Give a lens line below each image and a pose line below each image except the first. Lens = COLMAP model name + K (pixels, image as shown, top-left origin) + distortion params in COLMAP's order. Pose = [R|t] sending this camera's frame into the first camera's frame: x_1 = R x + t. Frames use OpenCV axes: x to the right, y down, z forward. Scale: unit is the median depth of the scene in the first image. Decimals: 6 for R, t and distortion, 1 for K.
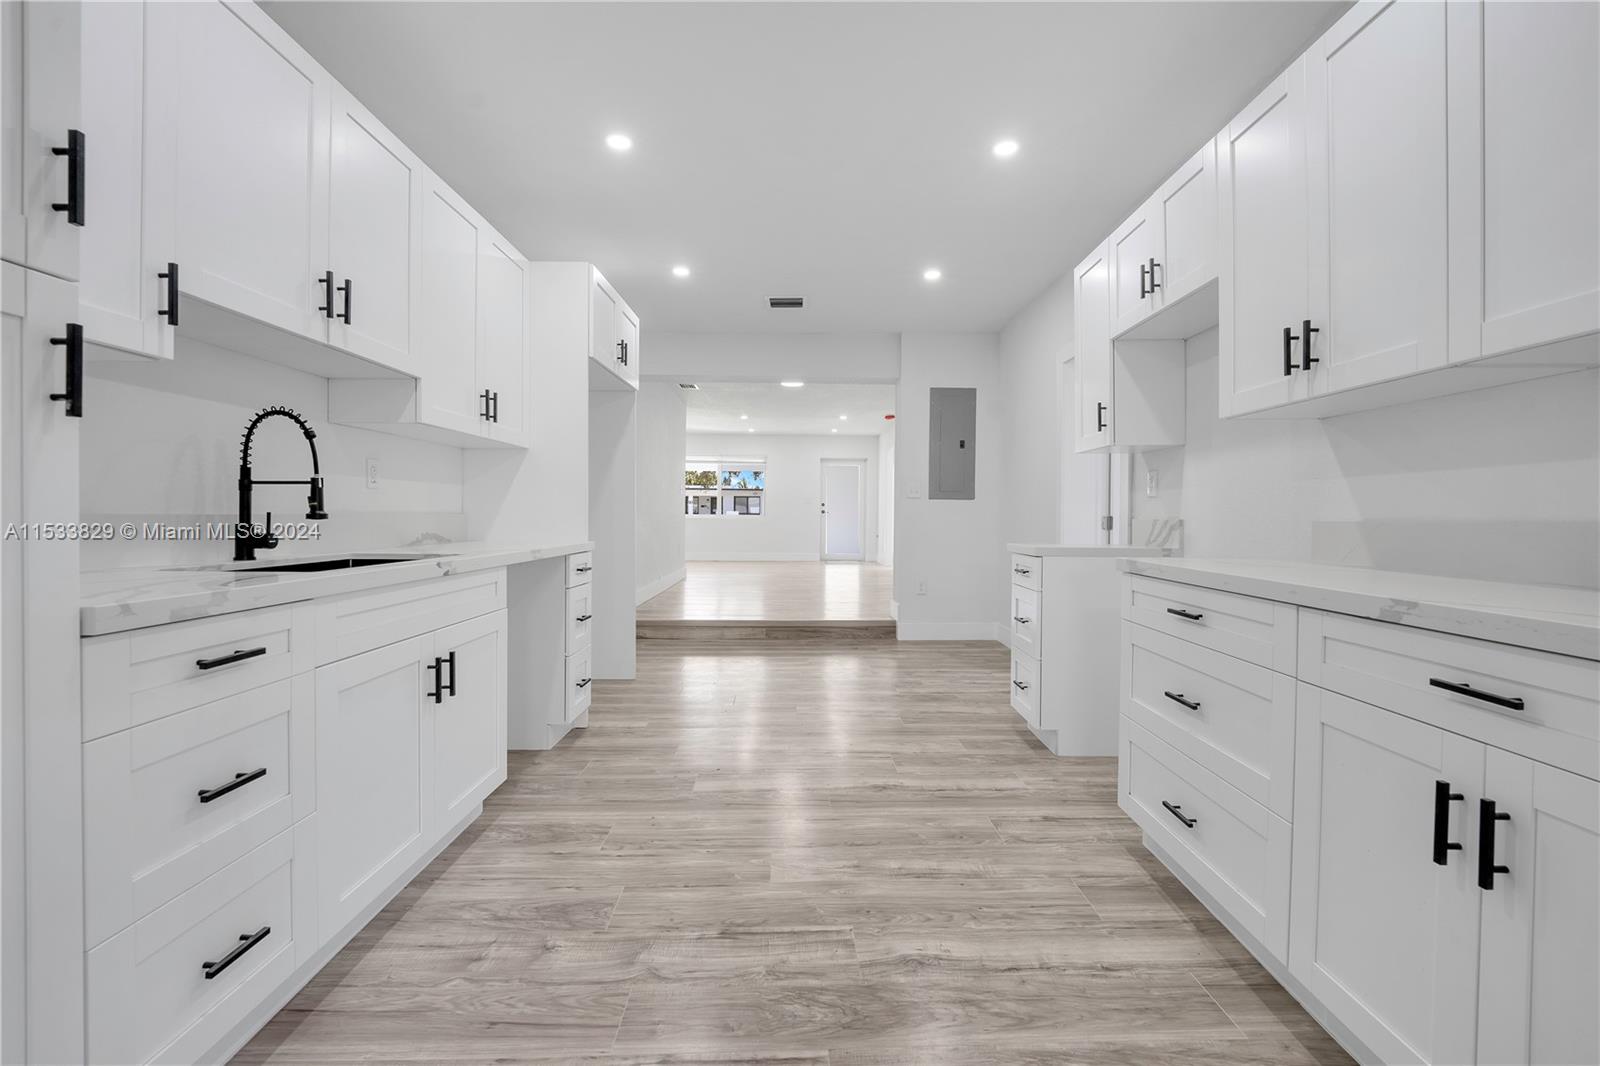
lens RADIAL K [[648.2, 0, 807.4], [0, 648.2, 527.3], [0, 0, 1]] dist [-0.008548, -0.000428]
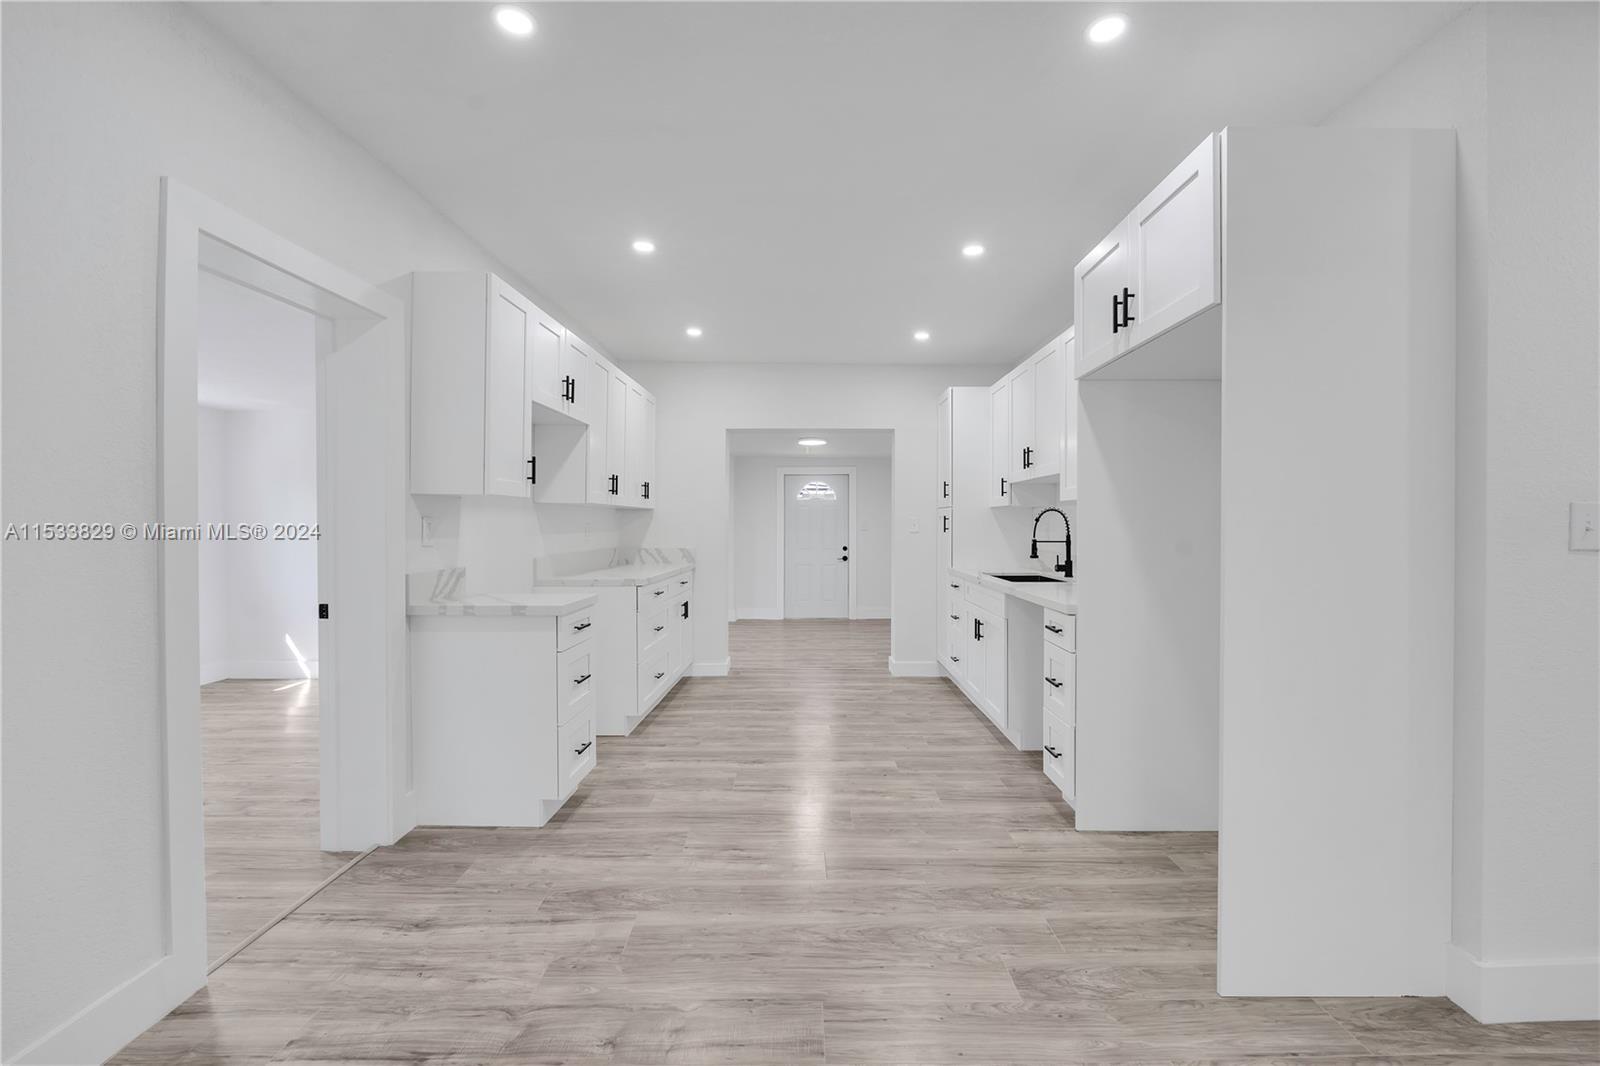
lens RADIAL K [[648.2, 0, 807.4], [0, 648.2, 527.3], [0, 0, 1]] dist [-0.008548, -0.000428]
pose [[-0.999837, -0.004800, 0.017413, -0.013051], [-0.004330, 0.999629, 0.026886, -0.119461], [-0.017535, 0.026806, -0.999487, 2.227605]]
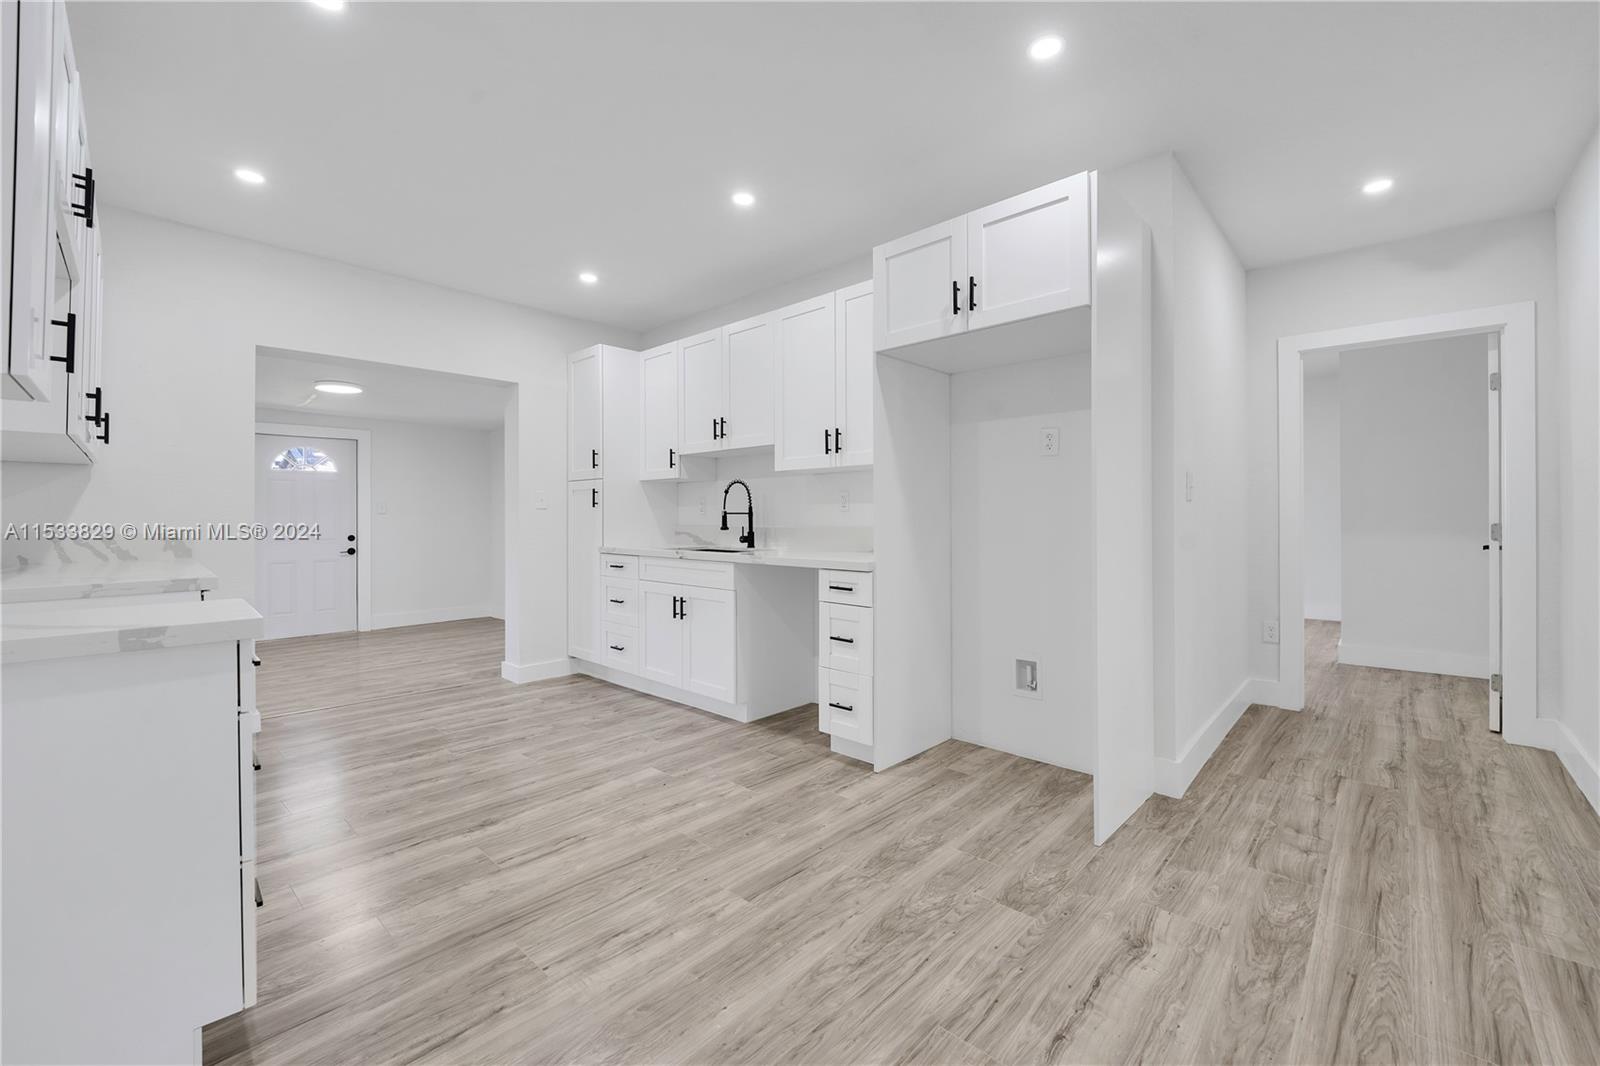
lens RADIAL K [[655.7, 0, 799.0], [0, 655.7, 512.8], [0, 0, 1]] dist [-0.002639, -0.000472]
pose [[-0.698963, -0.004679, -0.715142, 0.456298], [-0.014012, 0.999876, 0.007153, -0.061192], [0.715020, 0.015020, -0.698942, 1.891042]]
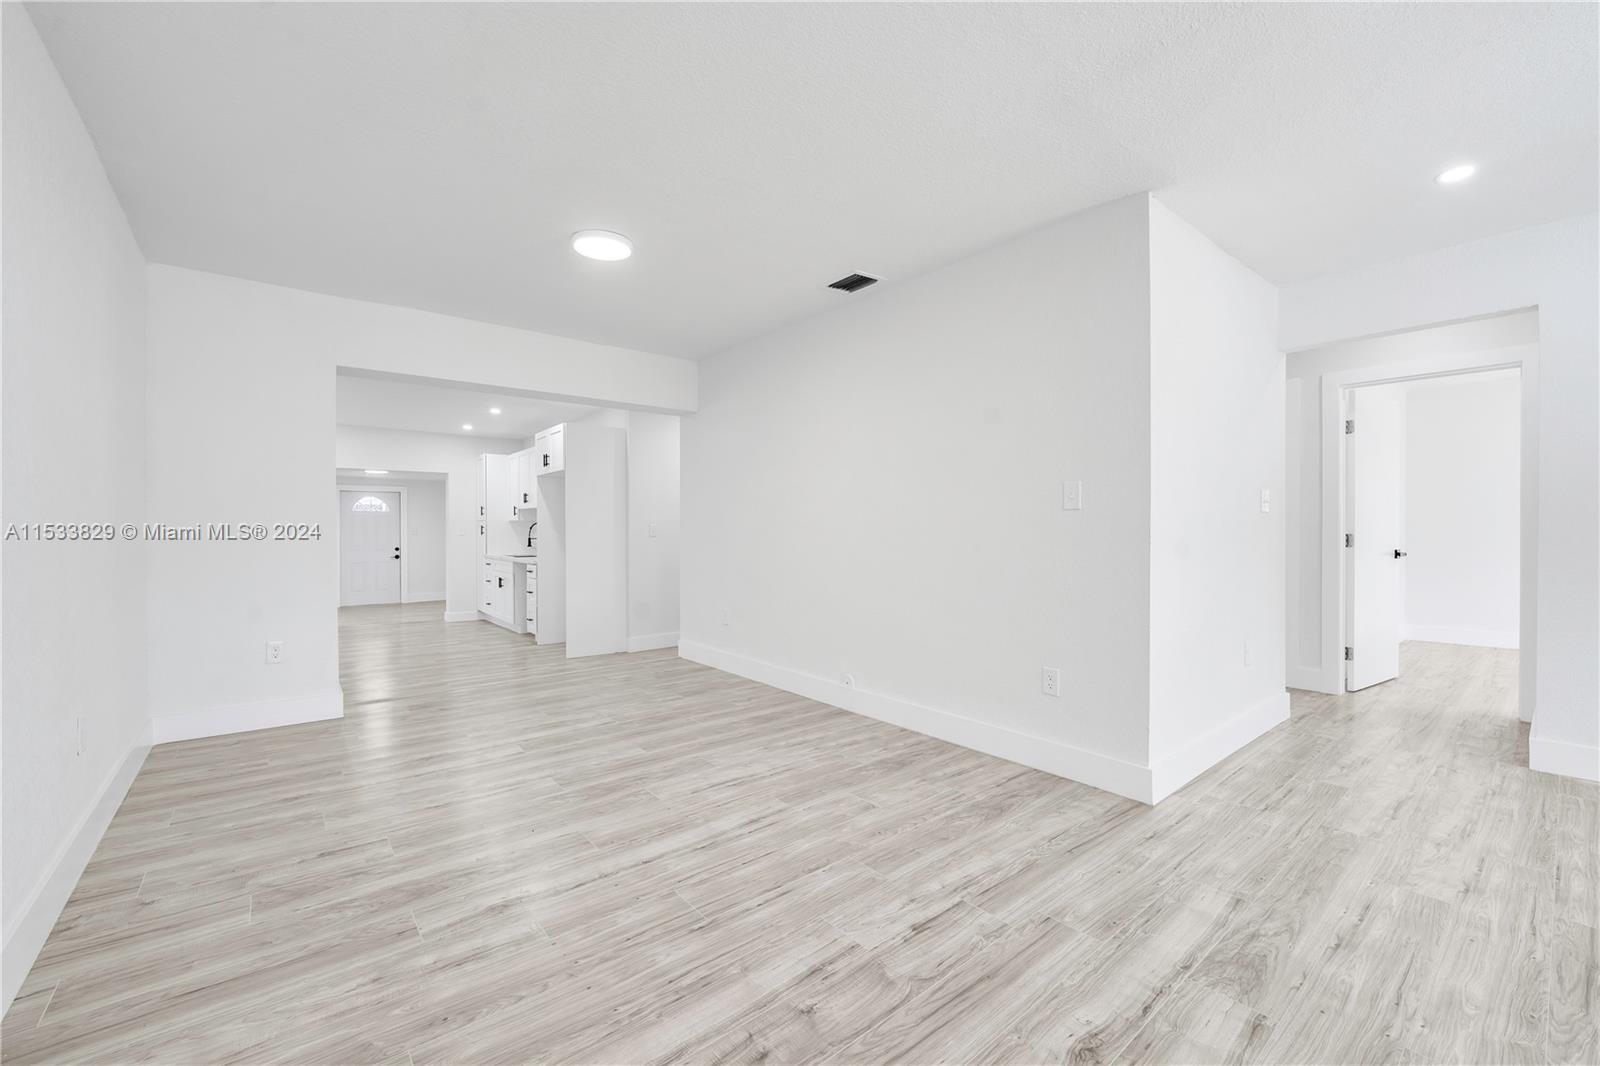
lens RADIAL K [[648.2, 0, 807.4], [0, 648.2, 527.3], [0, 0, 1]] dist [-0.008548, -0.000428]
pose [[-0.788442, 0.003797, -0.615098, 0.348139], [-0.008912, 0.999805, 0.017595, -0.168901], [0.615045, 0.019354, -0.788254, 3.999476]]
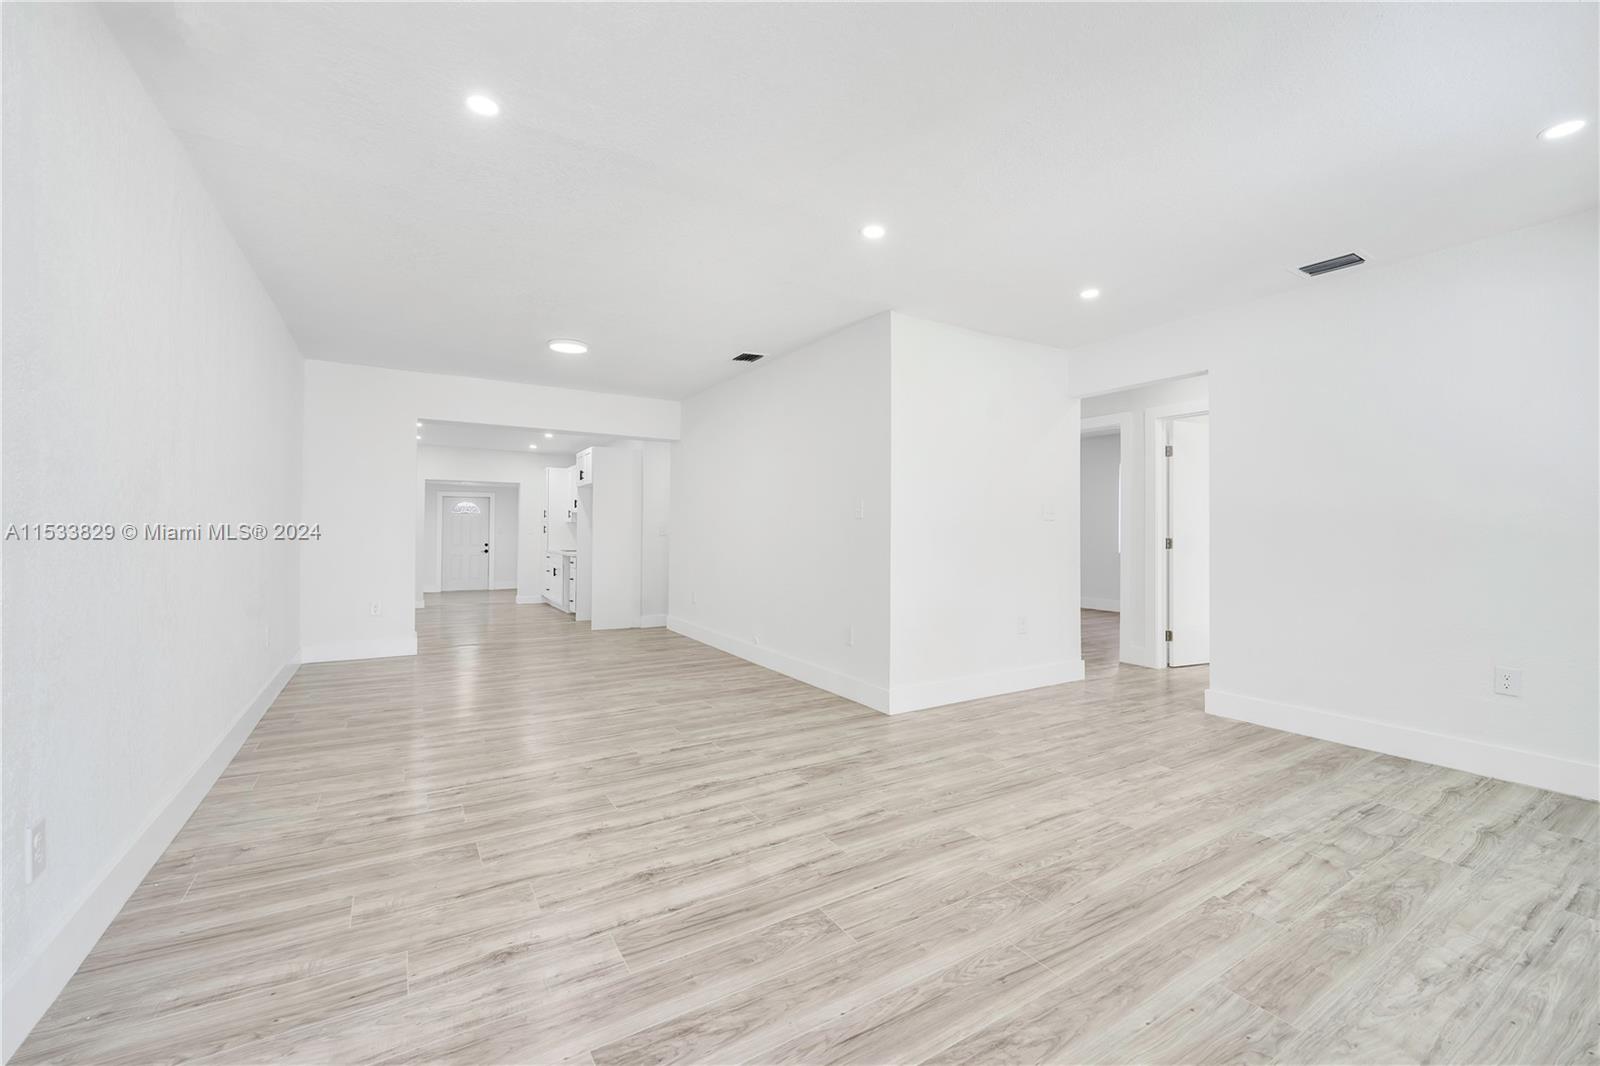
lens RADIAL K [[652.0, 0, 811.0], [0, 652.0, 519.4], [0, 0, 1]] dist [-0.003468, -0.000268]
pose [[-0.862649, -0.010412, -0.505696, 0.251738], [-0.014621, 0.999884, 0.004356, -0.187049], [0.505592, 0.011152, -0.862701, 4.740816]]
